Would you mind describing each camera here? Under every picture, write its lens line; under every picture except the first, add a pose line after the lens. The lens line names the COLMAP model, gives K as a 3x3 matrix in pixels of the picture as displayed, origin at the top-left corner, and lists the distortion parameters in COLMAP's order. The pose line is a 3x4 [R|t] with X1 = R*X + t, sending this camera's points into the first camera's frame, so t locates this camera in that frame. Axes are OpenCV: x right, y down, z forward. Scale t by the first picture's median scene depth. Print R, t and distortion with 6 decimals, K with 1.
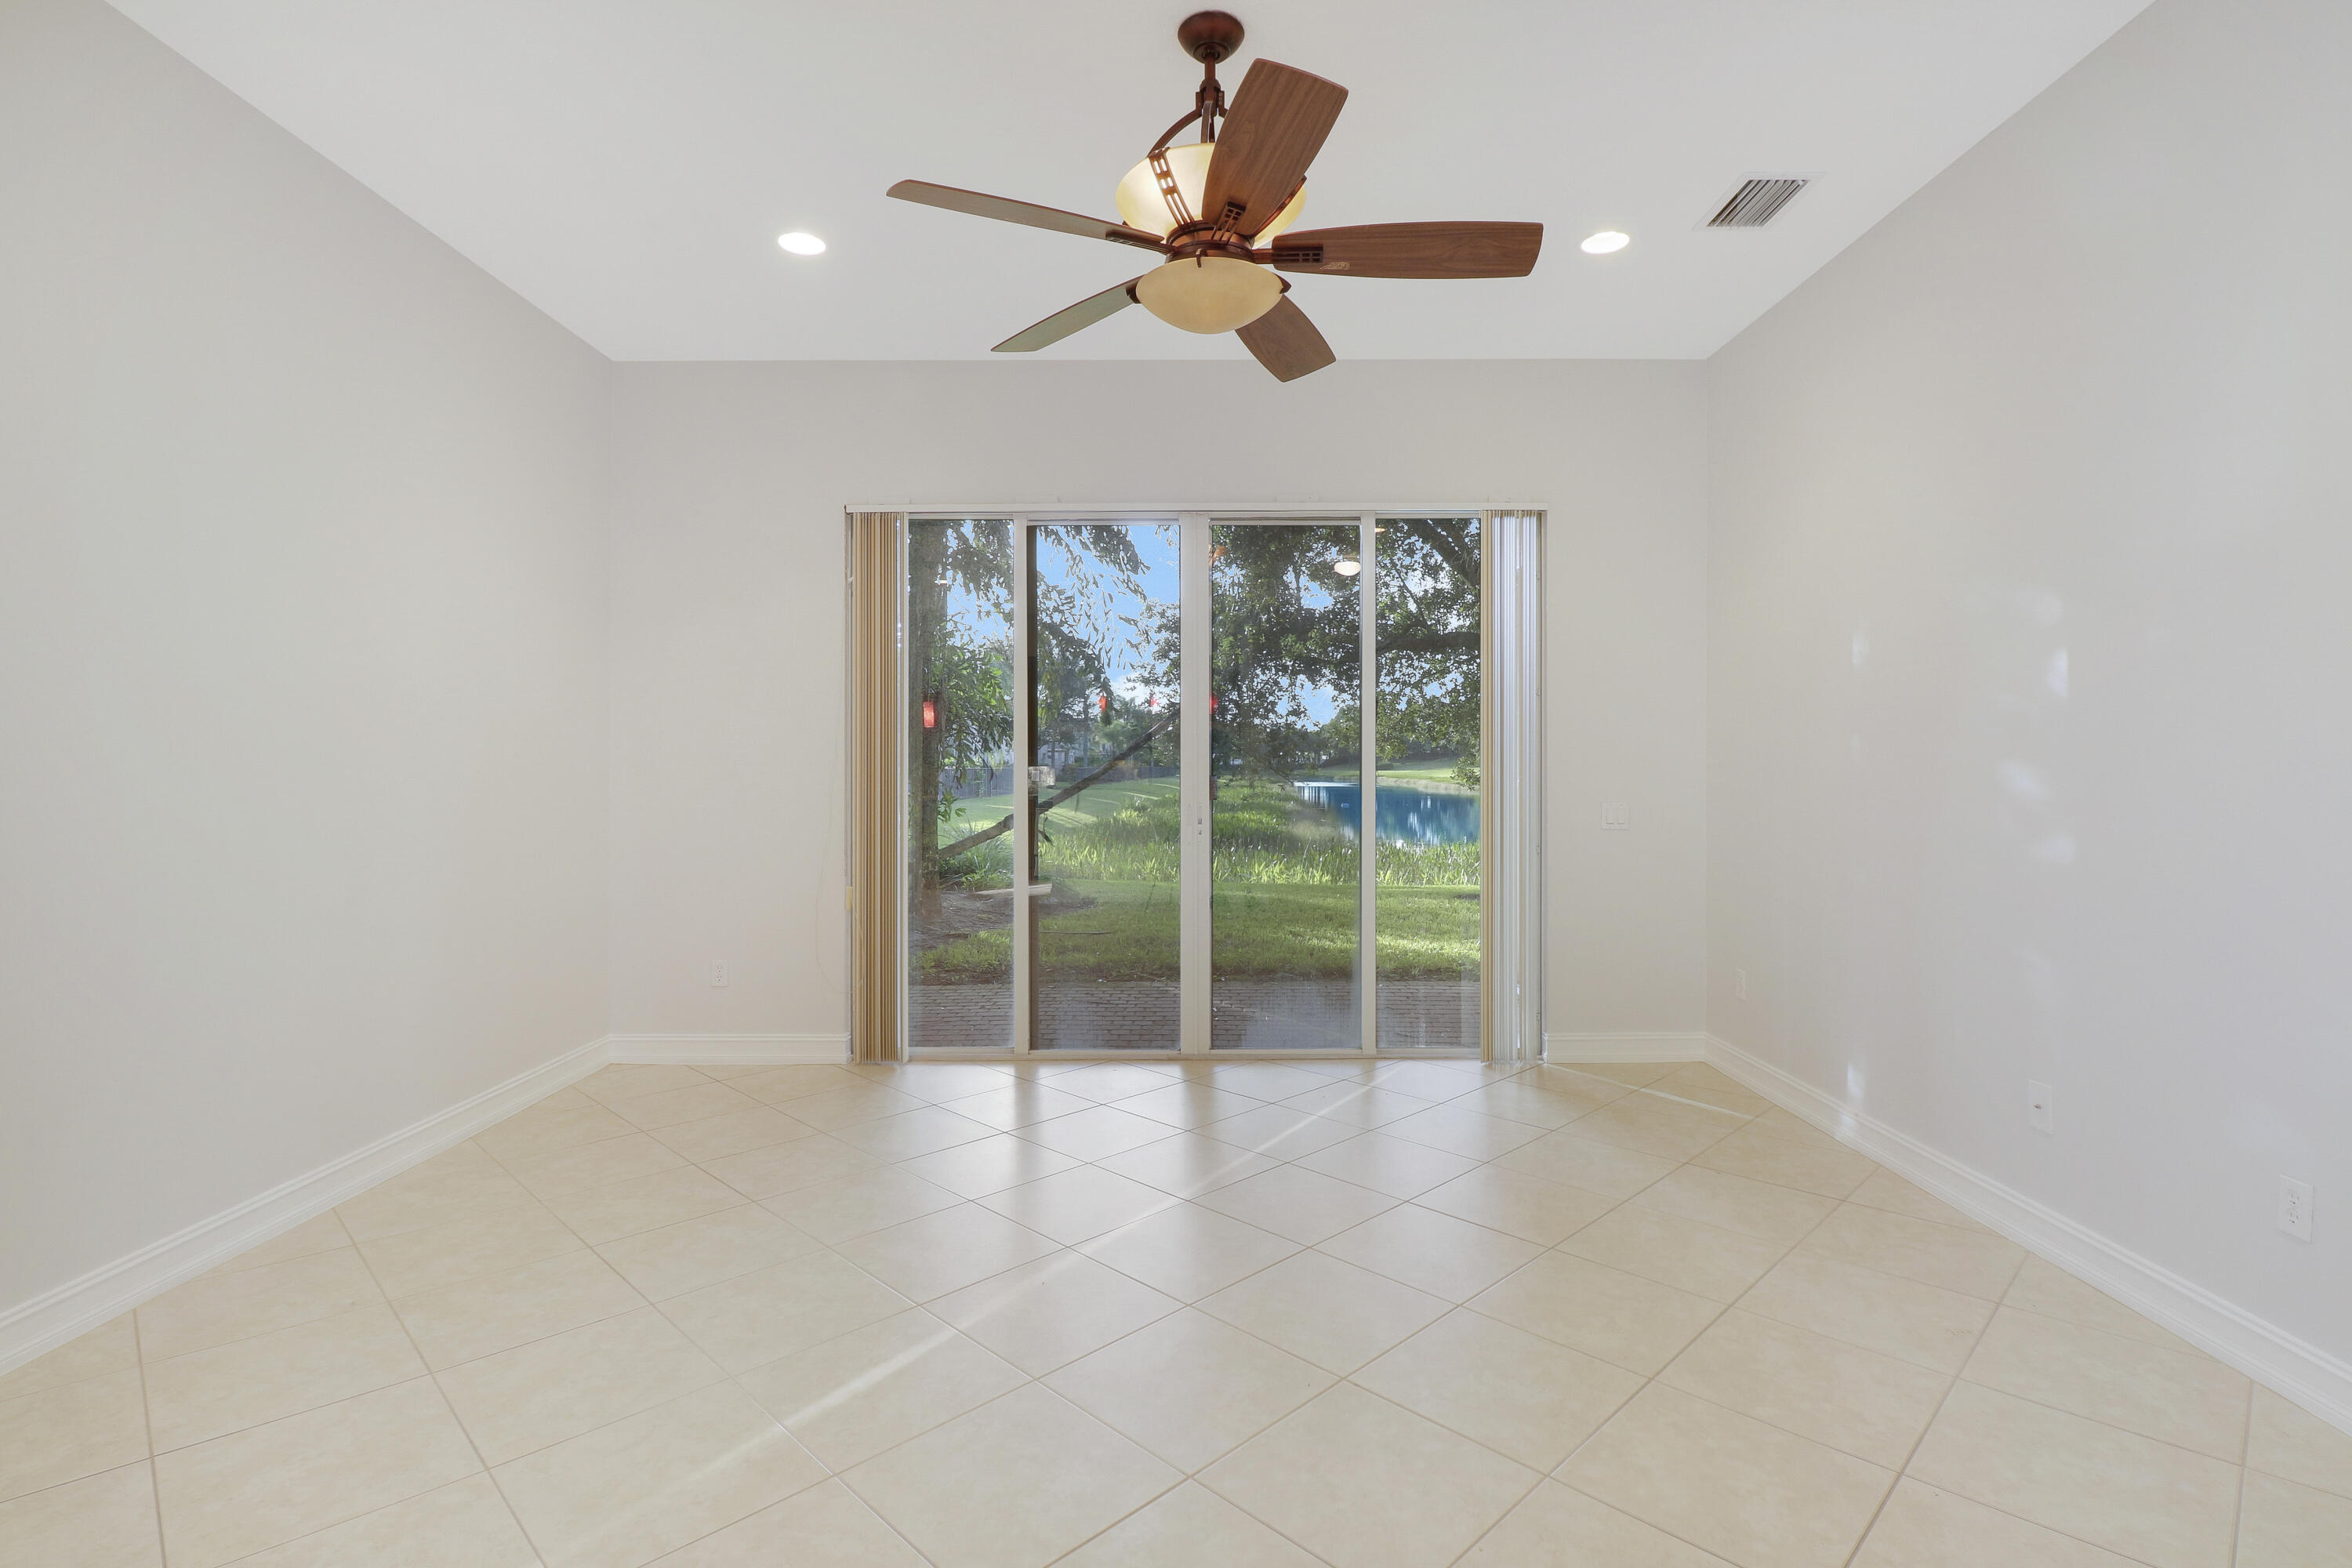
lens RADIAL K [[1122.9, 0, 1168.8], [0, 1122.9, 765.6], [0, 0, 1]] dist [-0.004318, -0.003234]
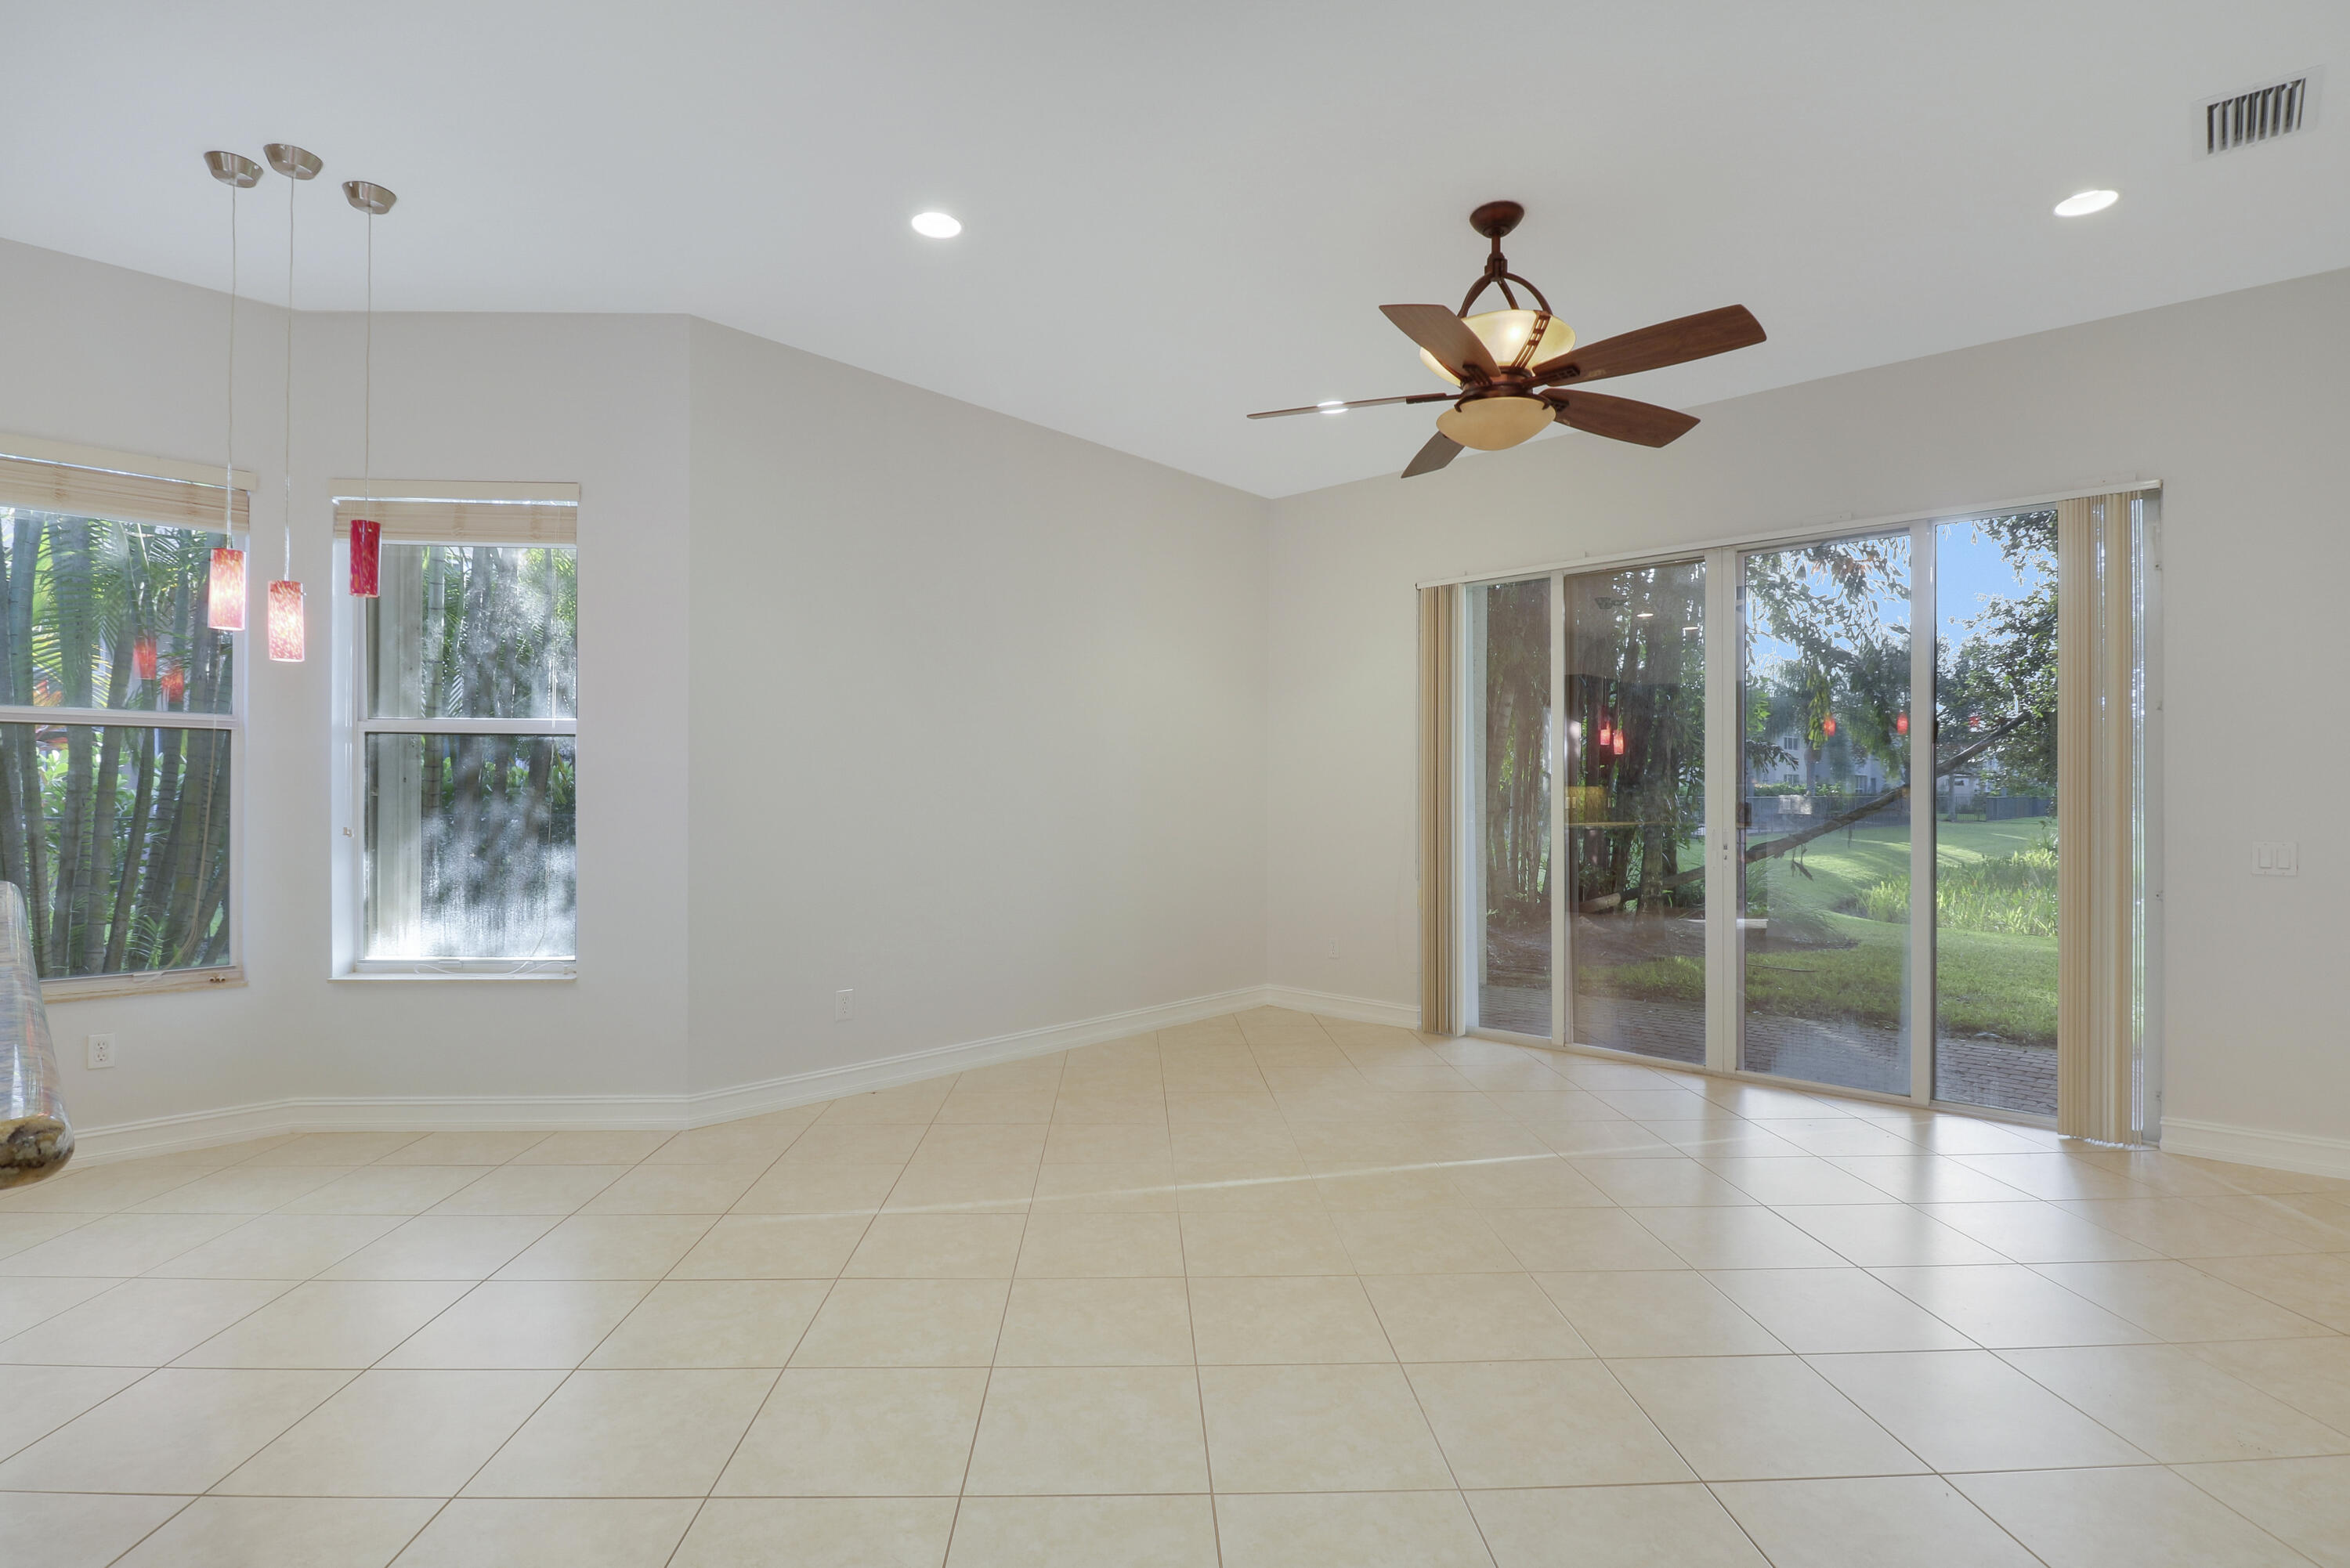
lens RADIAL K [[1121.8, 0, 1167.8], [0, 1121.8, 790.5], [0, 0, 1]] dist [-0.004318, -0.003234]
pose [[0.738355, 0.003249, -0.674404, 0.339511], [-0.004803, 0.999988, -0.000440, 0.001521], [0.674395, 0.003564, 0.738362, -0.104149]]
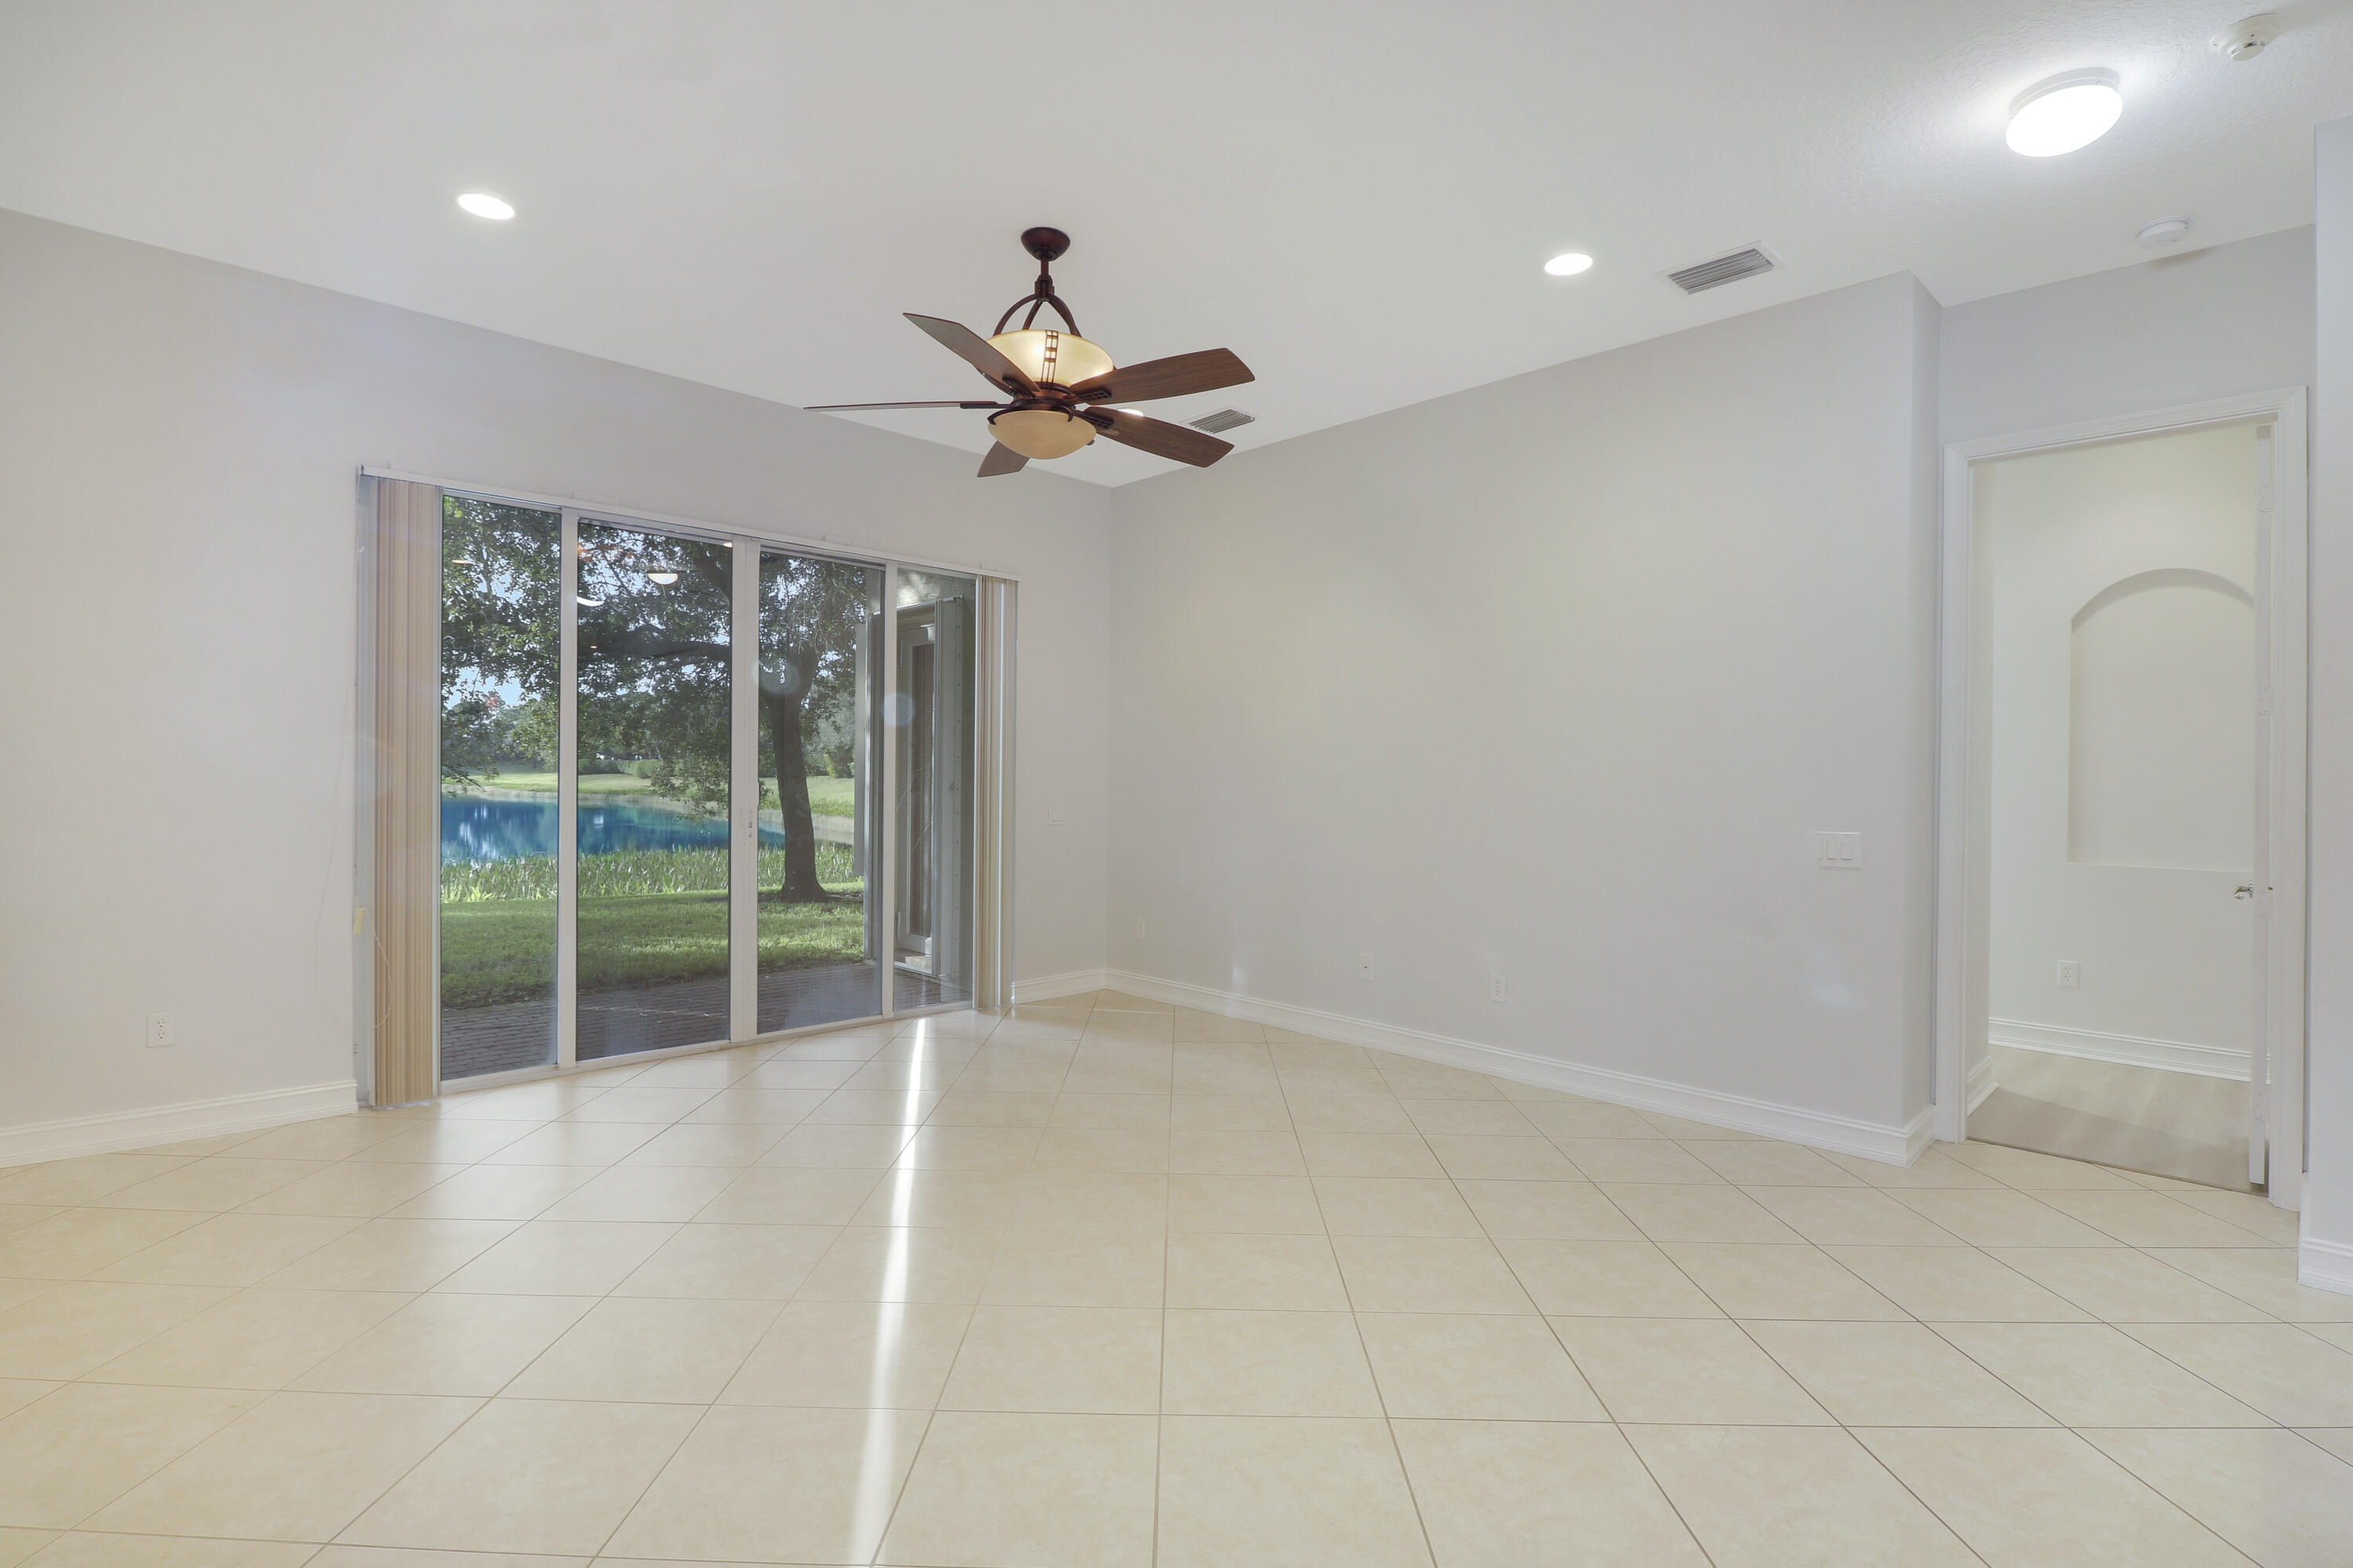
lens RADIAL K [[1123.4, 0, 1155.6], [0, 1123.4, 772.8], [0, 0, 1]] dist [-0.004318, -0.003234]
pose [[0.707217, 0.013533, 0.706867, -0.459532], [-0.013620, 0.999892, -0.005516, 0.000709], [-0.706866, -0.005727, 0.707325, -0.039938]]
